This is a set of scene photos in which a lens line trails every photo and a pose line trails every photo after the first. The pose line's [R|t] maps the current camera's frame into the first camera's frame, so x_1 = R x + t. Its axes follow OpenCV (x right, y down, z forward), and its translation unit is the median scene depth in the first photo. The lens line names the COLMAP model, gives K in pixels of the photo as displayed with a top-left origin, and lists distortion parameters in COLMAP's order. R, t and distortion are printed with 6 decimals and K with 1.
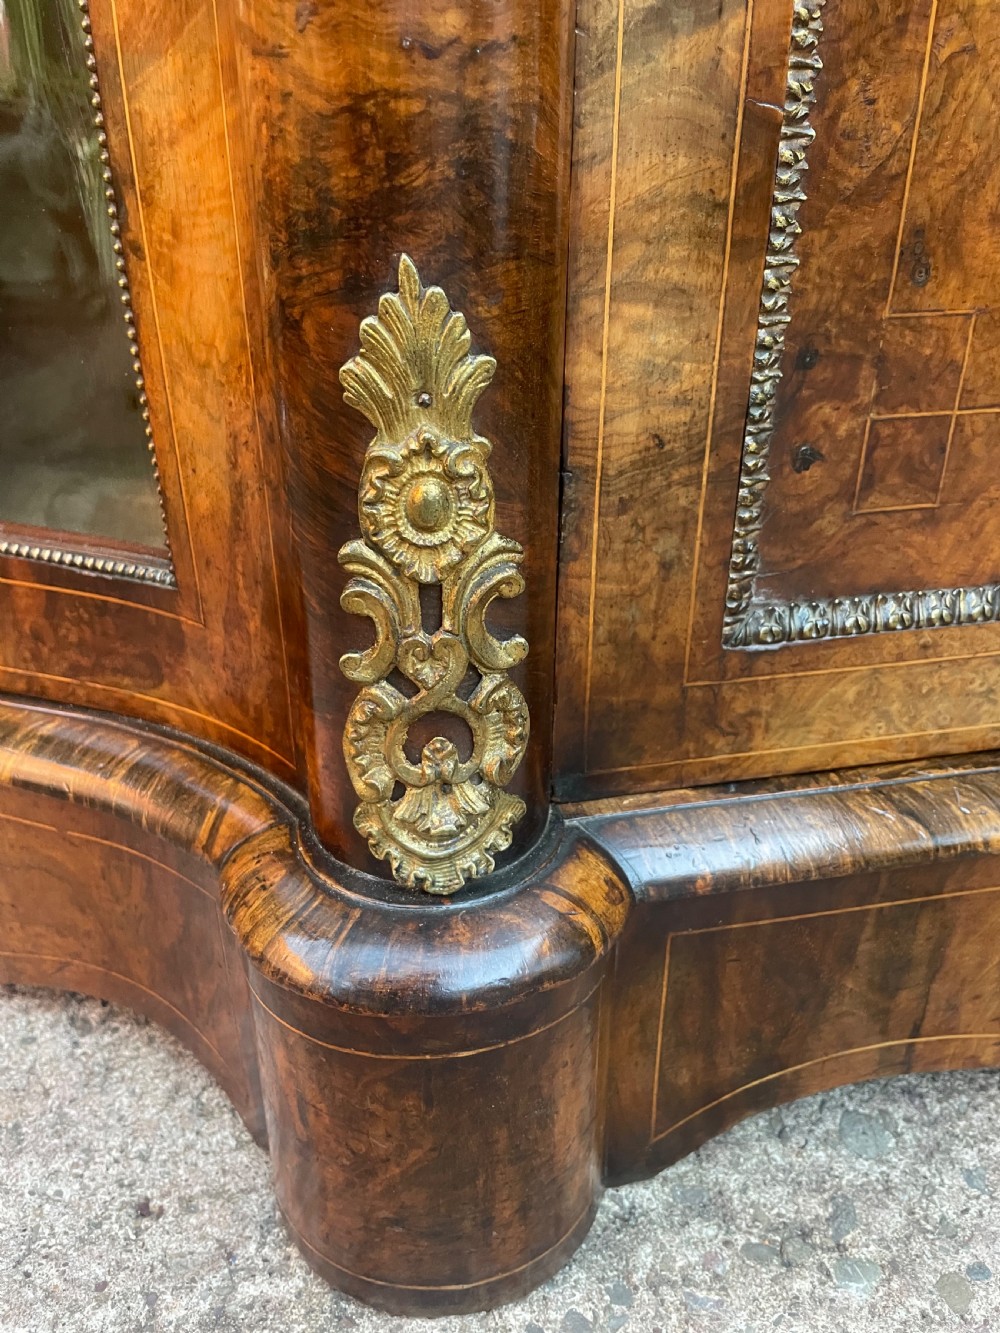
lens RADIAL K [[1031.4, 0, 496.7], [0, 1031.4, 675.1], [0, 0, 1]] dist [0.086888, -0.136477]
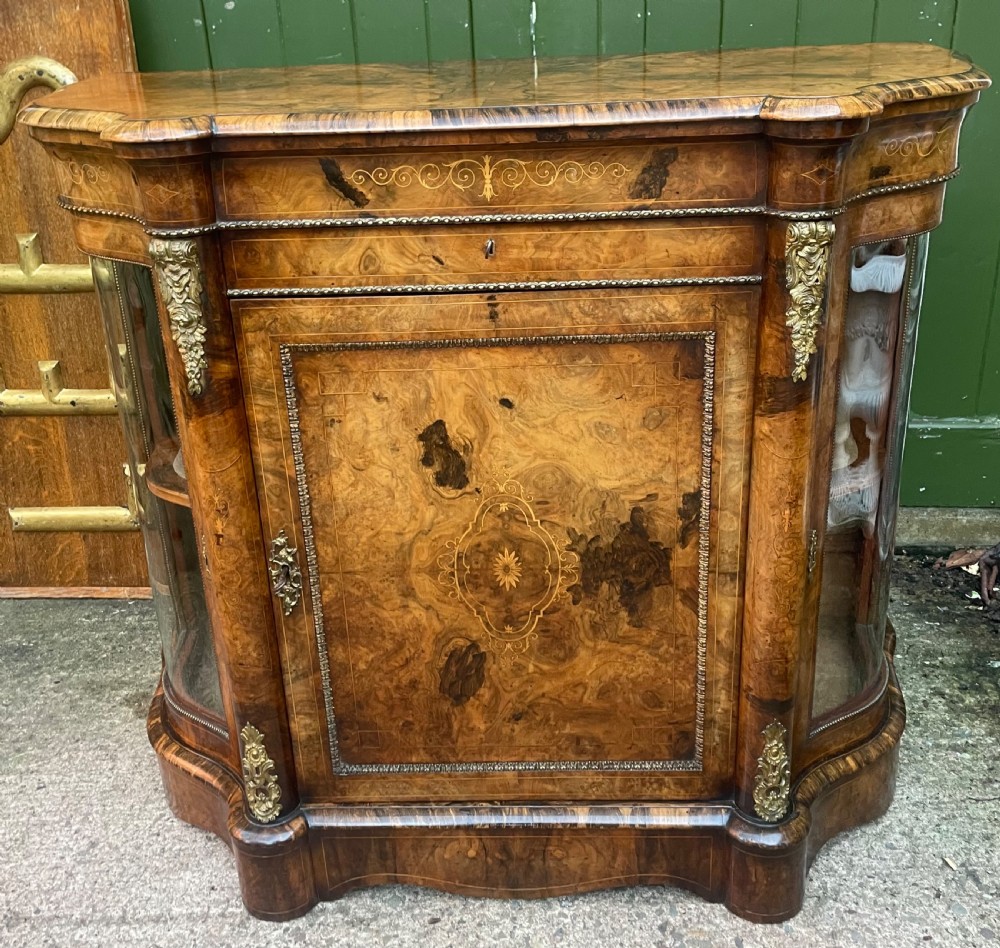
lens RADIAL K [[1068.4, 0, 499.4], [0, 1068.4, 404.1], [0, 0, 1]] dist [0.099568, -0.135879]
pose [[0.967874, 0.051537, -0.246096, 1.931535], [-0.073645, 0.993950, -0.081489, -1.259591], [0.240407, 0.096995, 0.965814, -3.435012]]
